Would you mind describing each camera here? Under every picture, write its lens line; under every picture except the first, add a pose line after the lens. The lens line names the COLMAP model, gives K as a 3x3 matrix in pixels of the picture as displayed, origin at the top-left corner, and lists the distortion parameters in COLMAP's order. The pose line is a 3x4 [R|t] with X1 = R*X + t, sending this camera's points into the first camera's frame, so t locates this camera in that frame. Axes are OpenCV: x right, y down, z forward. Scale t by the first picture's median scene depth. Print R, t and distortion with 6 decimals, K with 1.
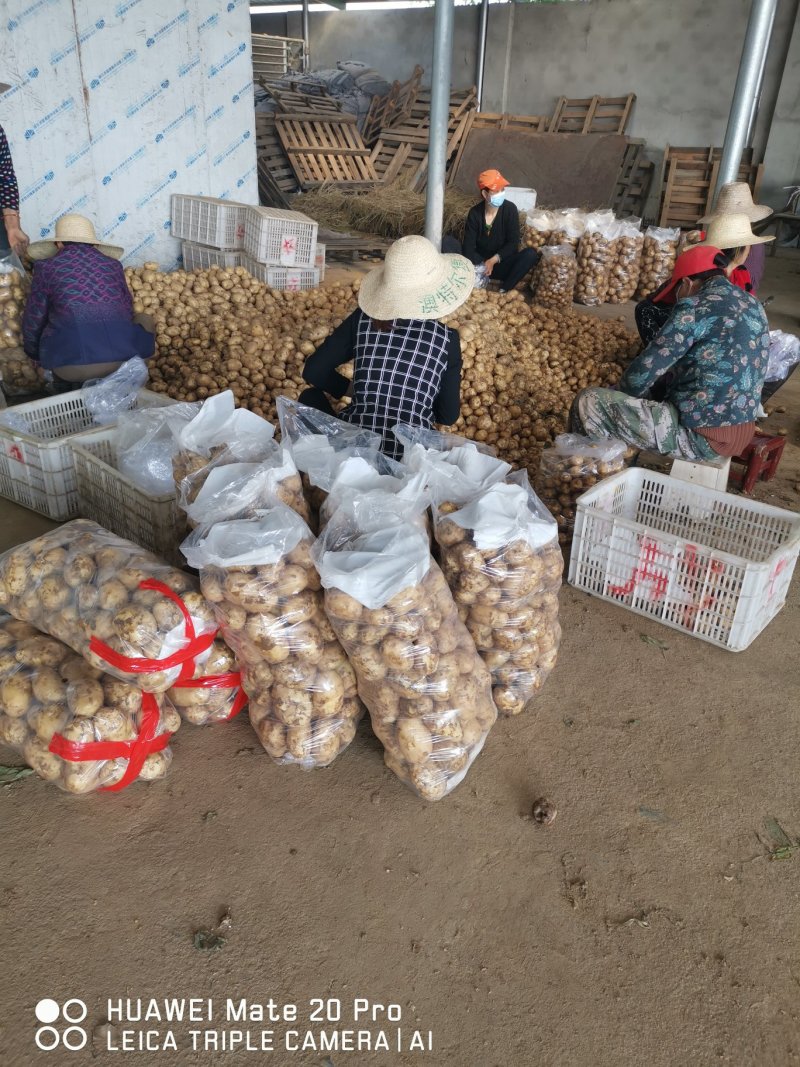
lens RADIAL K [[823.6, 0, 402.8], [0, 823.6, 537.9], [0, 0, 1]] dist [0.058318, -0.069751]
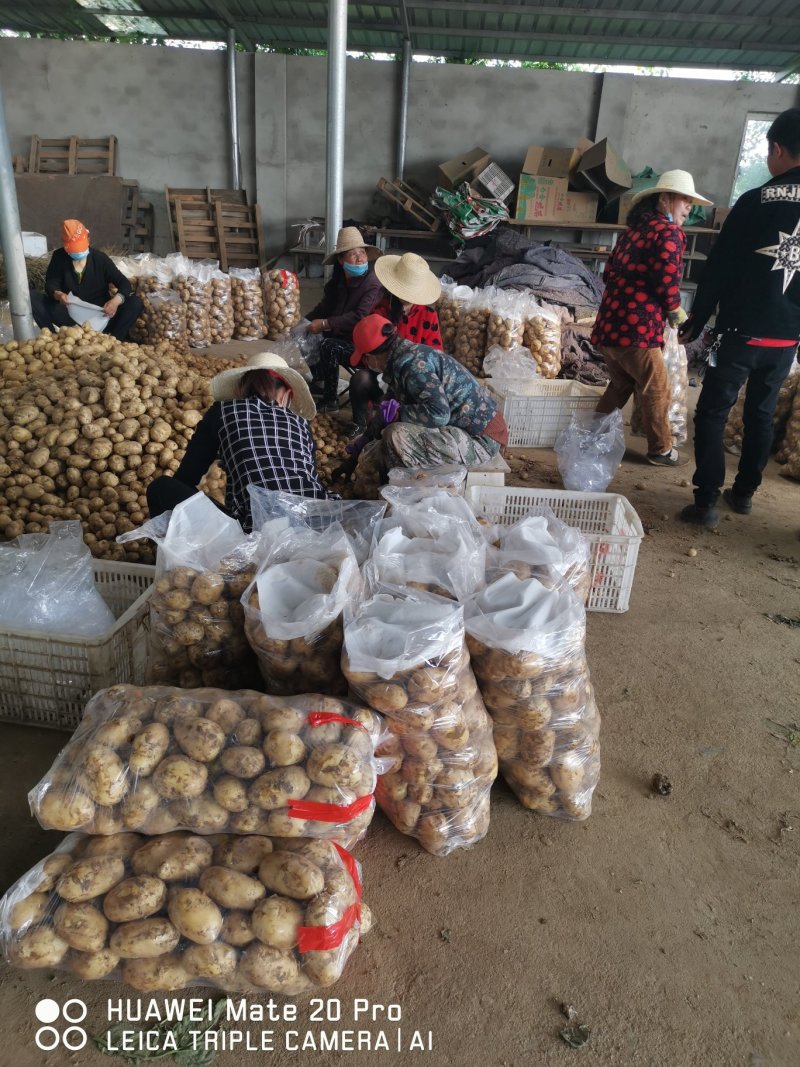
lens RADIAL K [[823.6, 0, 402.8], [0, 823.6, 537.9], [0, 0, 1]] dist [0.058318, -0.069751]
pose [[0.798087, -0.240381, 0.552516, -0.186131], [0.259534, 0.964693, 0.044819, -0.039713], [-0.543782, 0.107627, 0.832296, 0.057263]]
